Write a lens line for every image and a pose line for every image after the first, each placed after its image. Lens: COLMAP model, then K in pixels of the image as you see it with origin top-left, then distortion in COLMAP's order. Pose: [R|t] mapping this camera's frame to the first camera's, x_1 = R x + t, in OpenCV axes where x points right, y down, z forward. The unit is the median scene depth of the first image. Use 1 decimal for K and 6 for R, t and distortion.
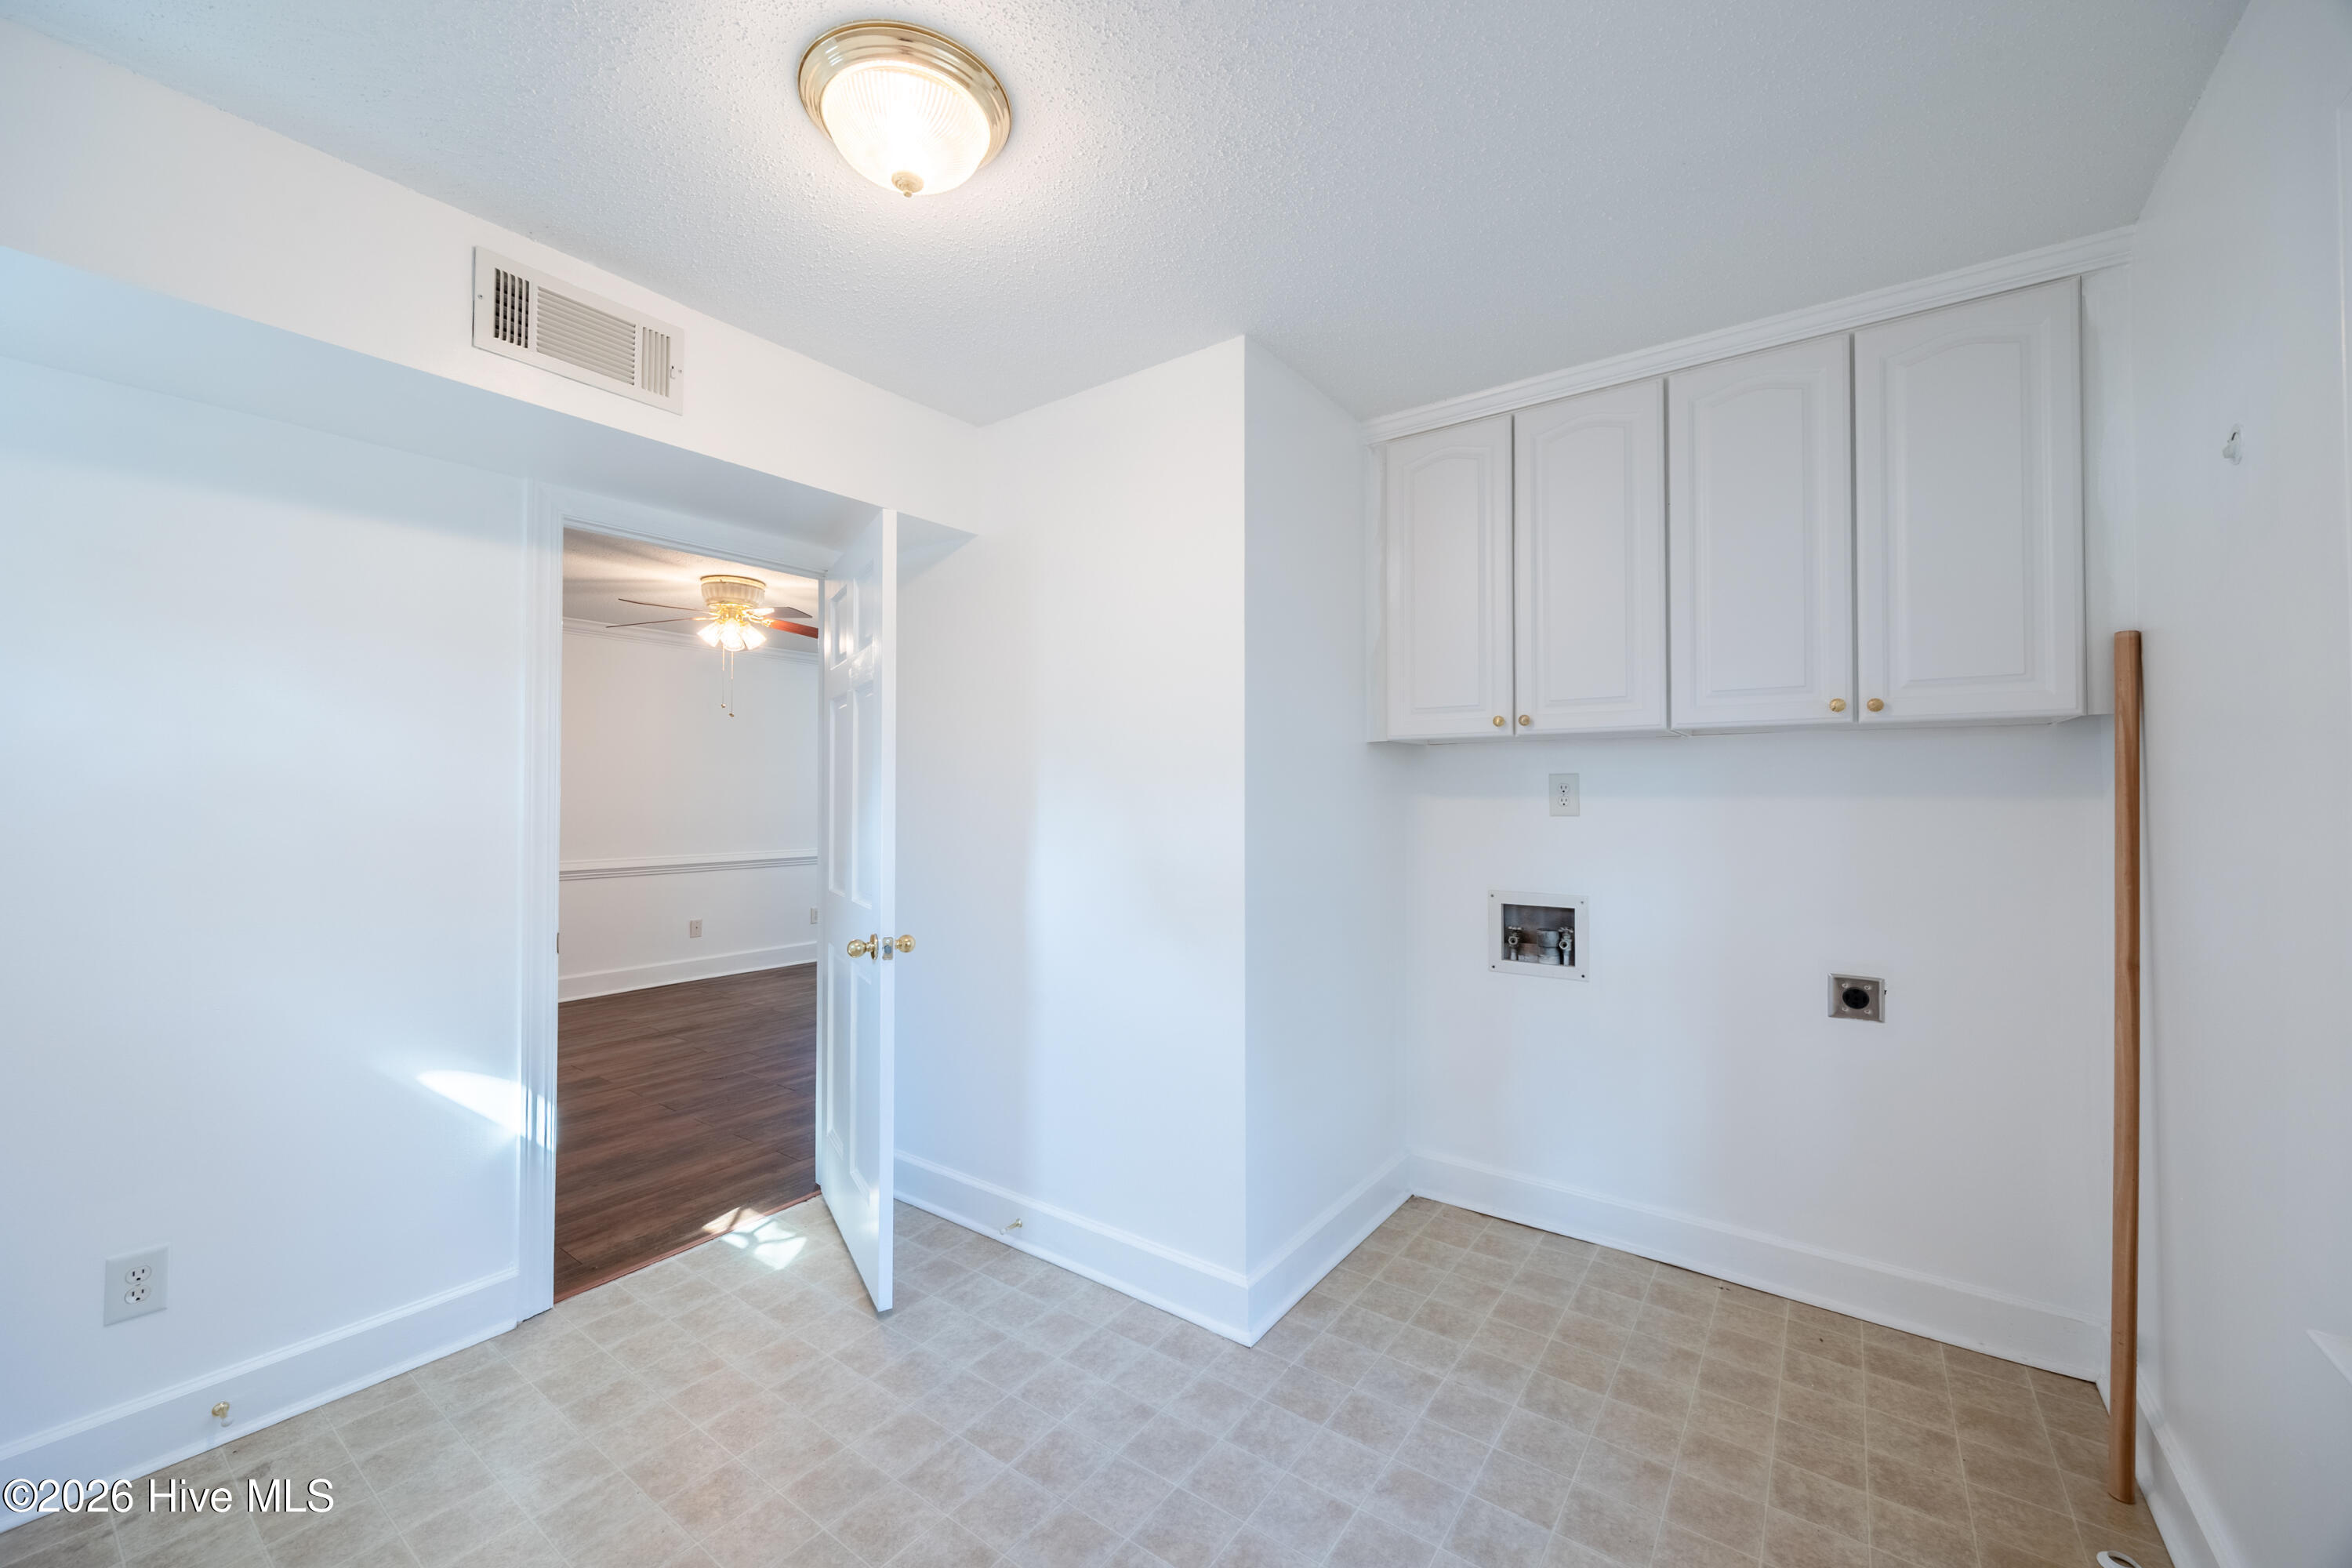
lens RADIAL K [[909.7, 0, 1172.4], [0, 909.7, 777.9], [0, 0, 1]] dist [-0.002560, 0.000955]
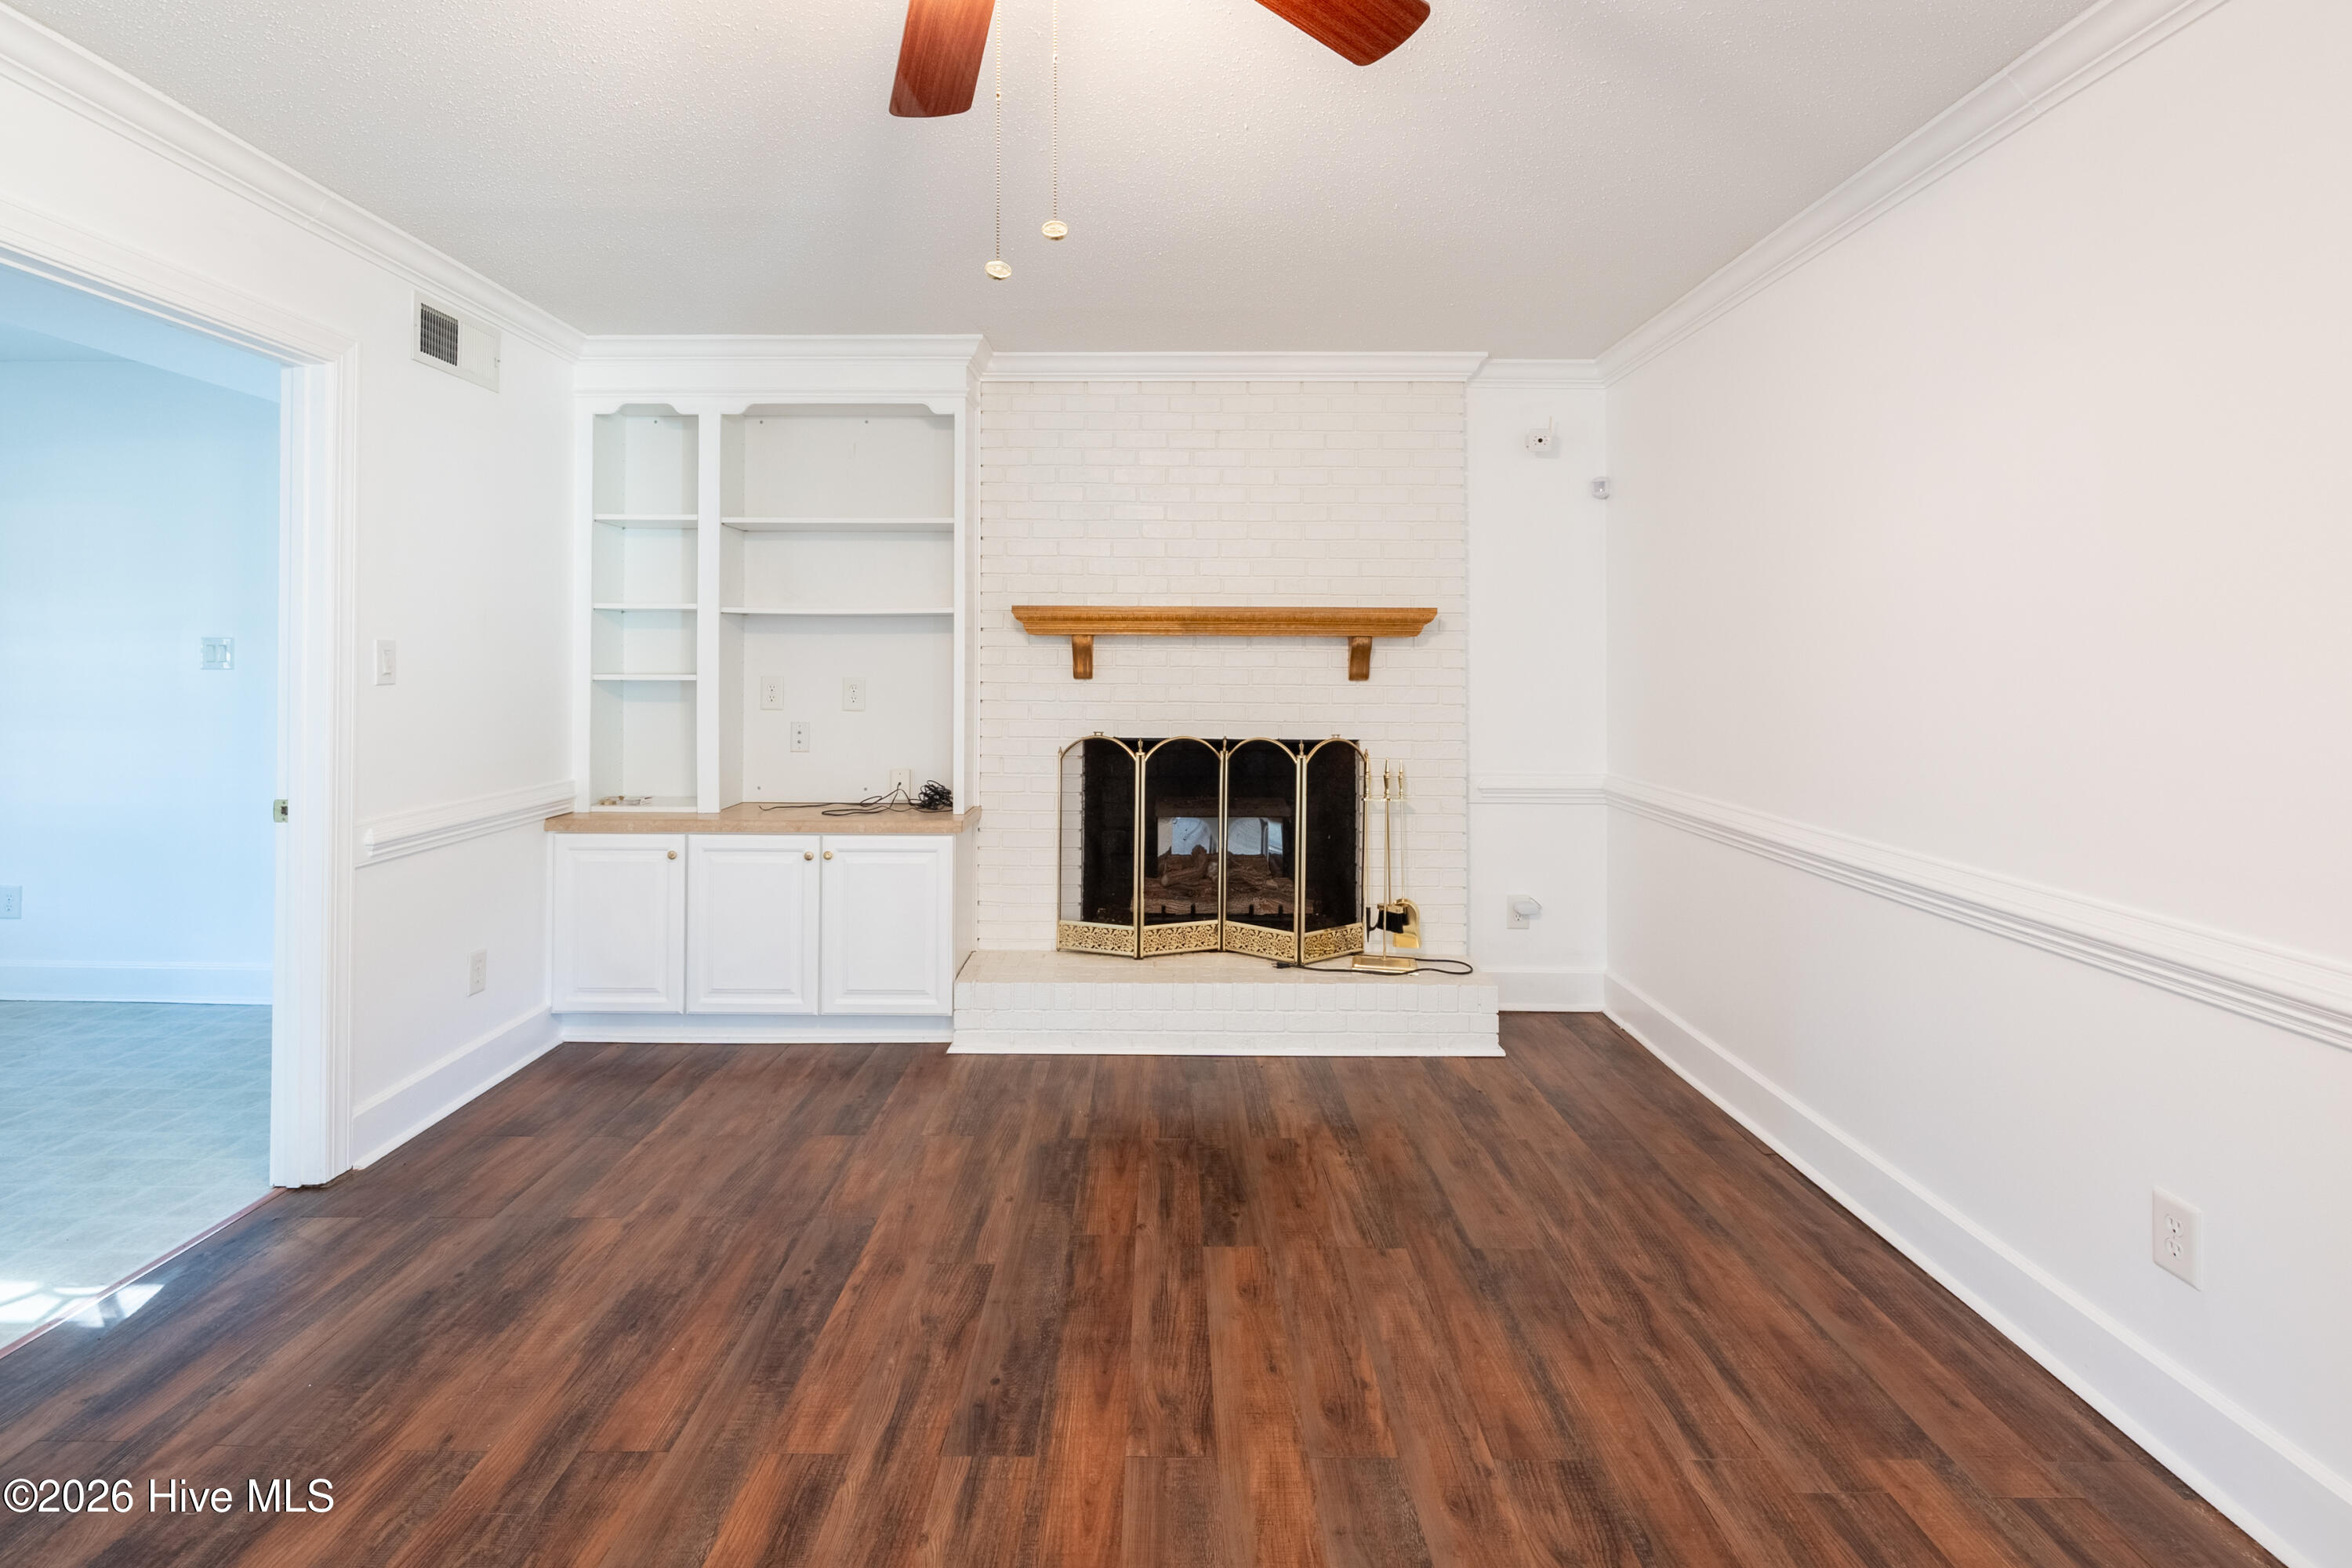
lens RADIAL K [[1061.3, 0, 1174.5], [0, 1061.3, 648.4], [0, 0, 1]] dist [-0.003157, -0.000549]
pose [[-0.806242, -0.013292, -0.591437, -0.035820], [0.008327, 0.999393, -0.033813, 0.002166], [0.591528, -0.032186, -0.805642, 0.115878]]
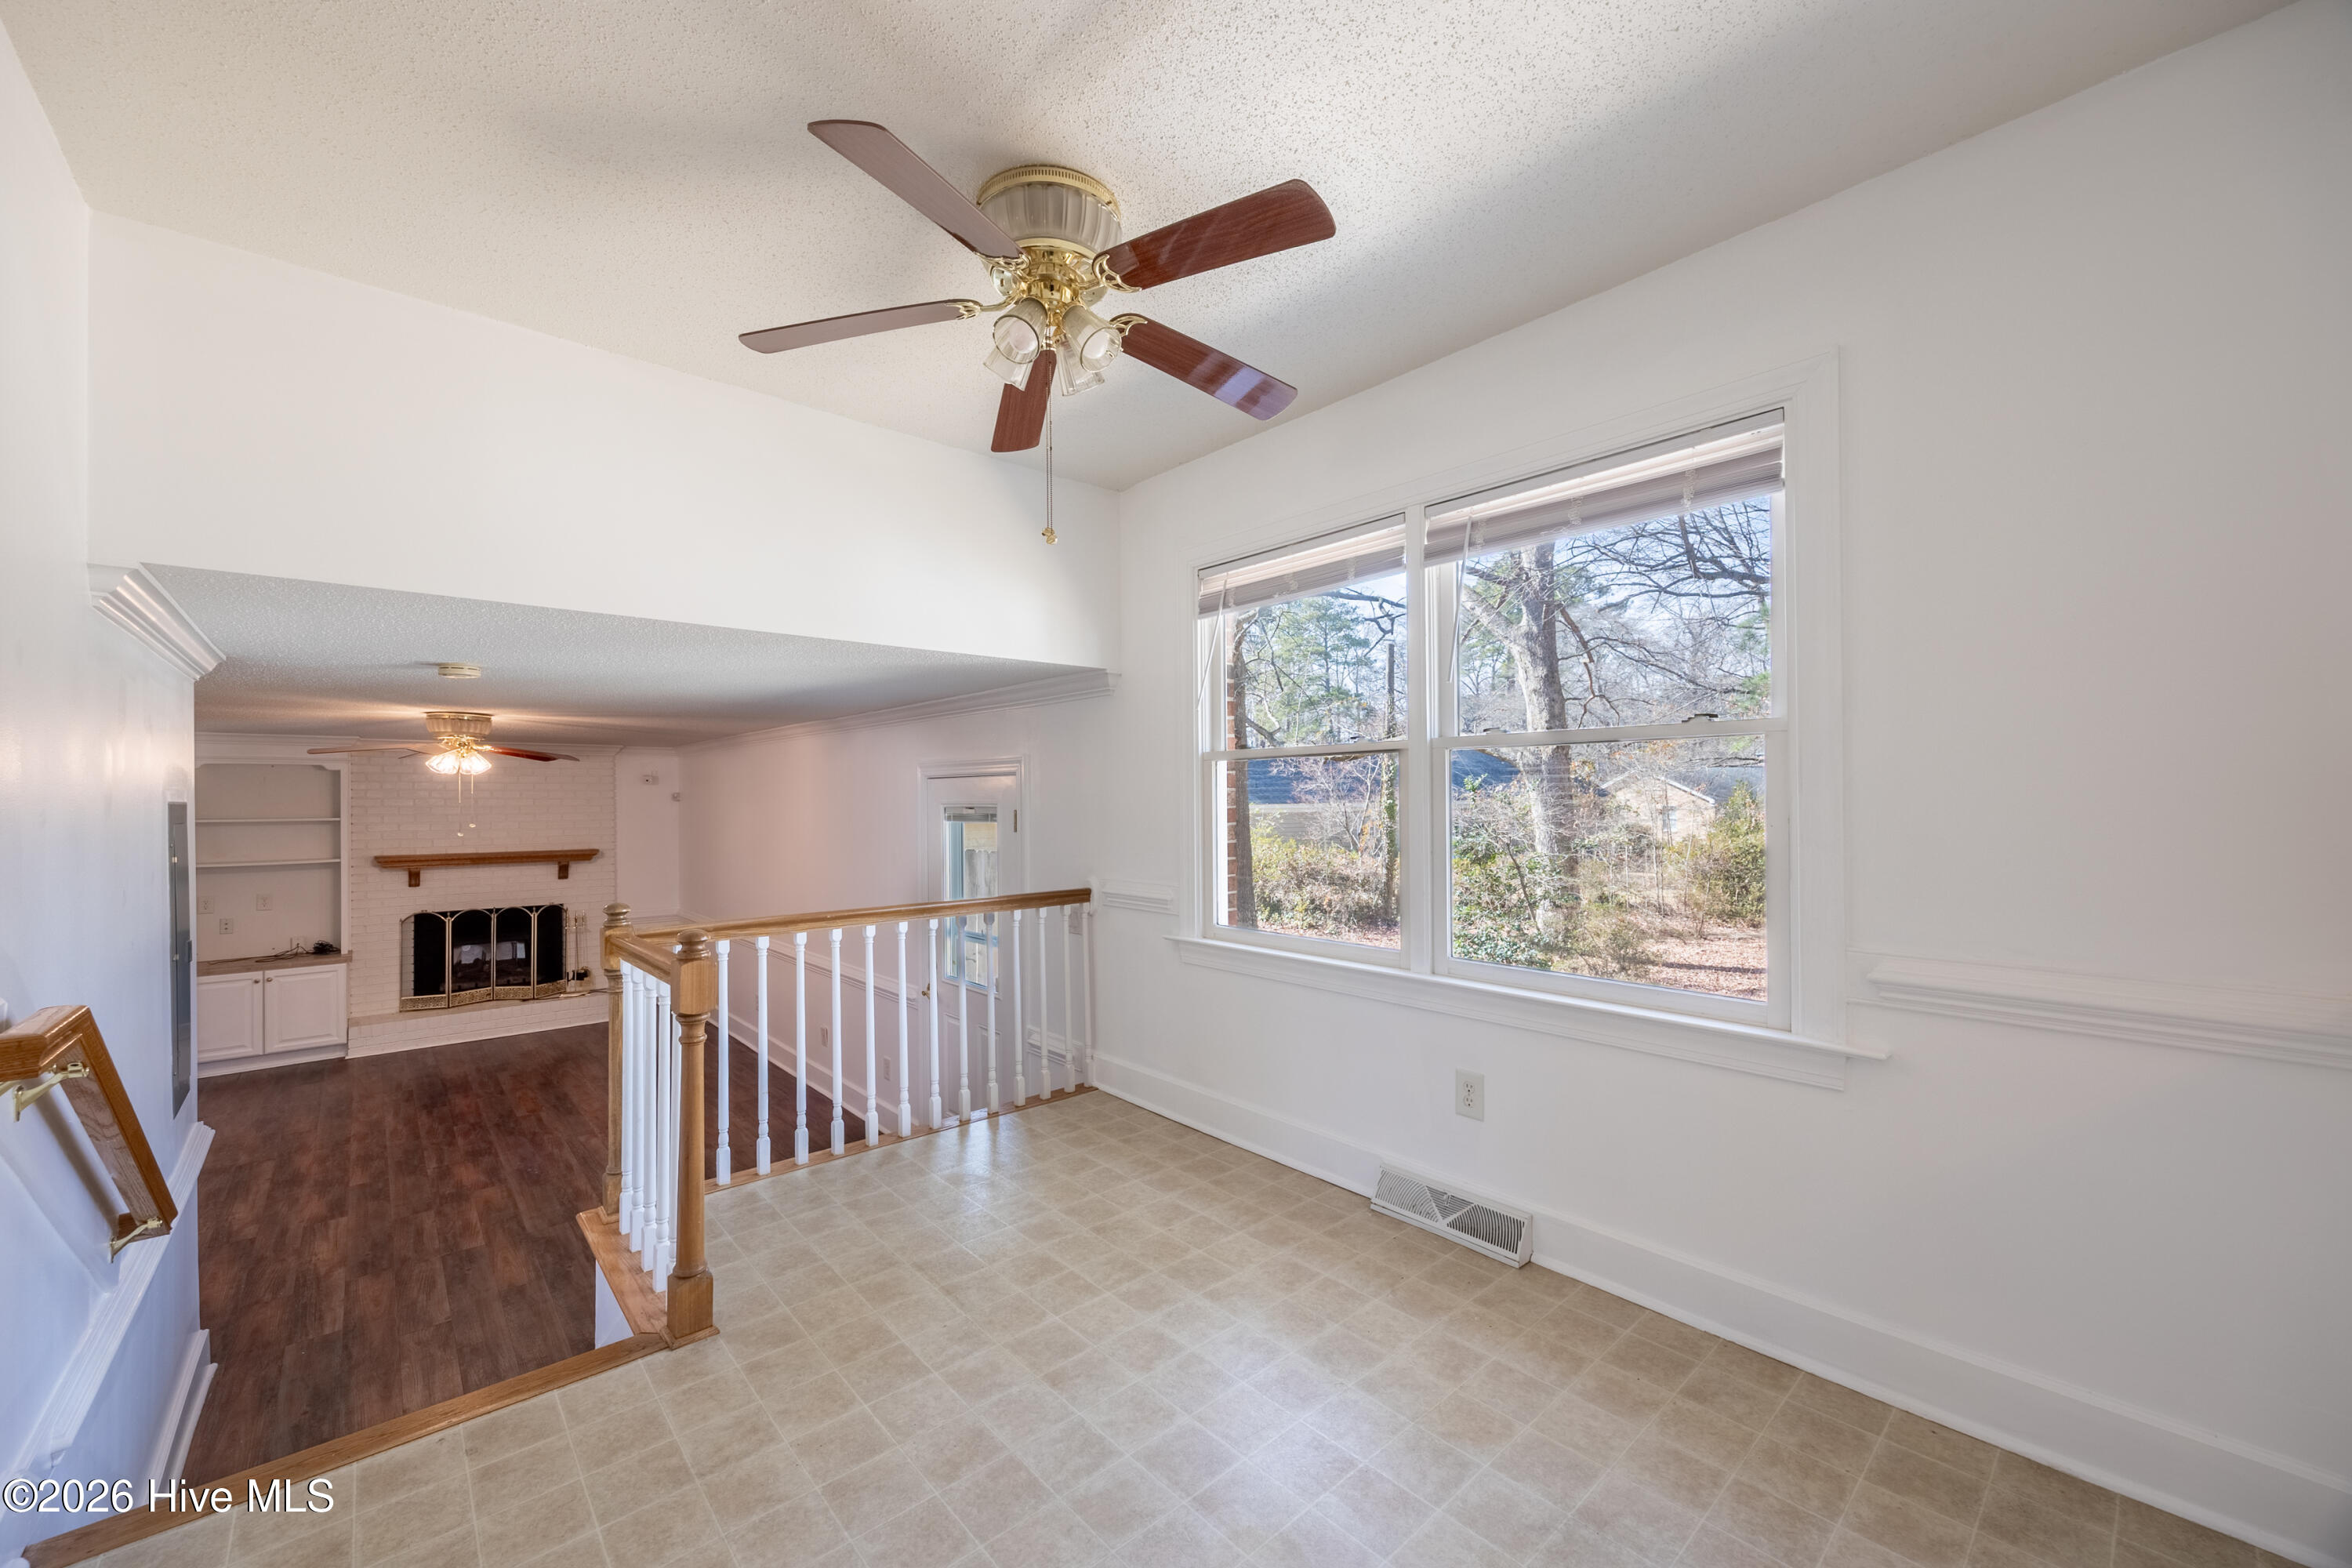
lens RADIAL K [[909.7, 0, 1162.3], [0, 909.7, 797.6], [0, 0, 1]] dist [-0.002560, 0.000955]
pose [[-0.225298, -0.000886, -0.974290, 0.038863], [0.030480, 0.999504, -0.007957, -0.007806], [0.973813, -0.031489, -0.225159, 0.199685]]
